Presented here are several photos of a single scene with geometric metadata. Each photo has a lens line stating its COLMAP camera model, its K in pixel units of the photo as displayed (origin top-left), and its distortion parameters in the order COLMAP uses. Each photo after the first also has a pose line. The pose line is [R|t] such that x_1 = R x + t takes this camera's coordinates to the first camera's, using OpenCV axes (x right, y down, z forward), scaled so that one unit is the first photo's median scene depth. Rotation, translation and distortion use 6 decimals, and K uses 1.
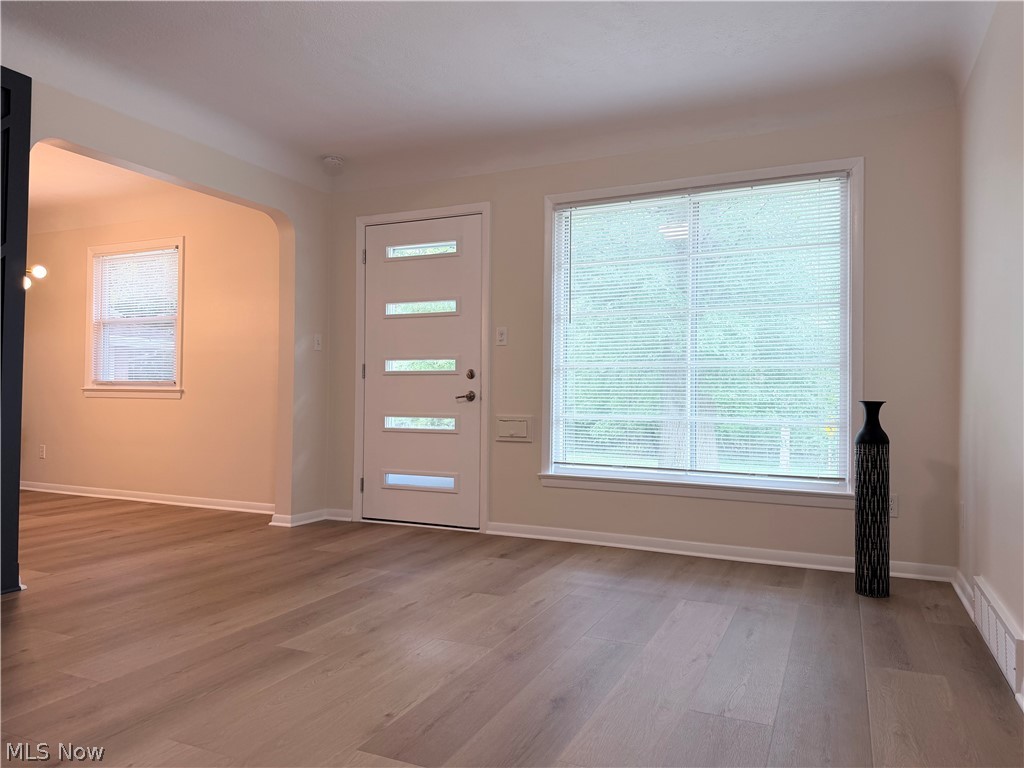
lens RADIAL K [[730.5, 0, 508.7], [0, 730.5, 380.7], [0, 0, 1]] dist [0.091628, -0.103461]
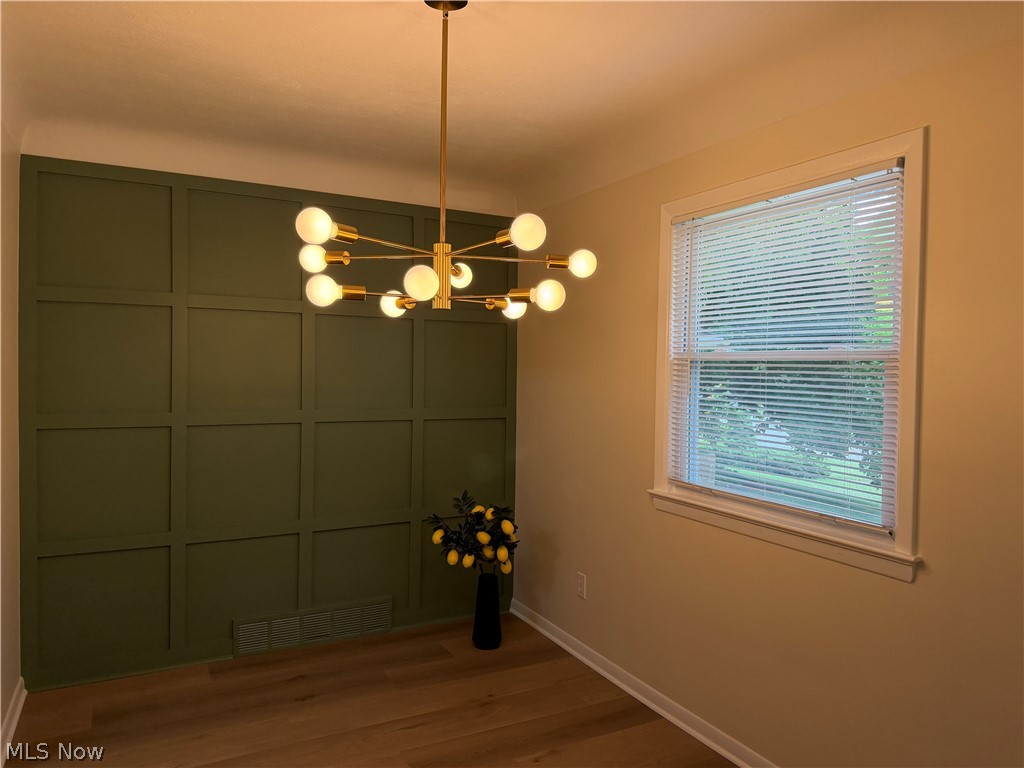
lens RADIAL K [[730.5, 0, 518.3], [0, 730.5, 375.4], [0, 0, 1]] dist [0.091628, -0.103461]
pose [[0.810590, 0.007912, -0.585561, -0.364072], [0.005795, 0.999751, 0.021530, -0.080086], [0.585586, -0.020845, 0.810342, 0.561040]]
